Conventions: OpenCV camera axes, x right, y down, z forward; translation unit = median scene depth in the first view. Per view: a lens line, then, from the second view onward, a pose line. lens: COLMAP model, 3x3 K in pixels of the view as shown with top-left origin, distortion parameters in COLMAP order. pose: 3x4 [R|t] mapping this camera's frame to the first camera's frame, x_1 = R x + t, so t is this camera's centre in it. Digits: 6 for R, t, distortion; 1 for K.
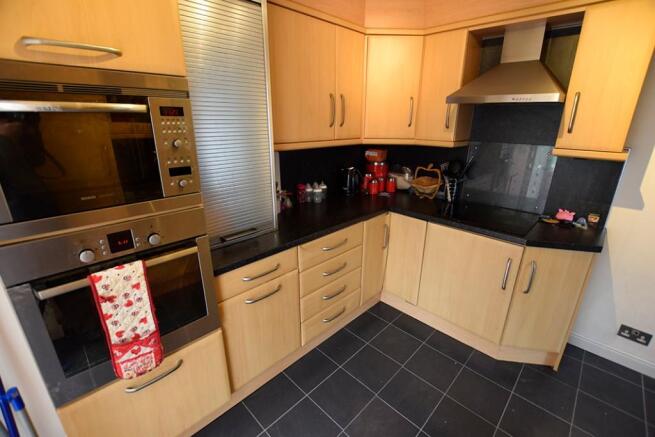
lens RADIAL K [[288.9, 0, 332.7], [0, 288.9, 218.1], [0, 0, 1]] dist [-0.031004, 0.000027]
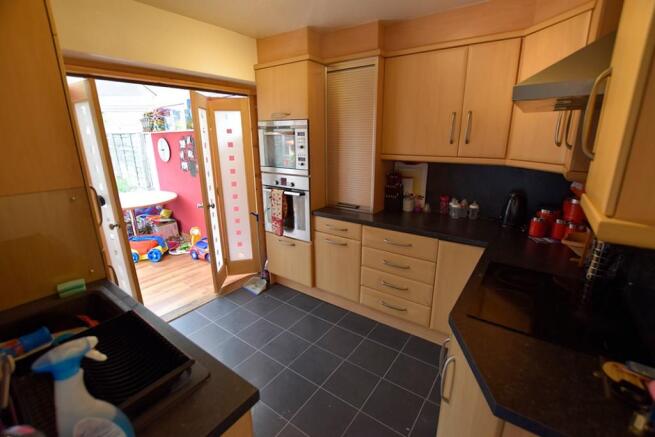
lens RADIAL K [[288.9, 0, 332.7], [0, 288.9, 218.1], [0, 0, 1]] dist [-0.031004, 0.000027]
pose [[0.158892, 0.257382, -0.953157, 1.134944], [-0.316523, 0.927742, 0.197755, -0.160777], [0.935183, 0.270275, 0.228878, 0.505330]]
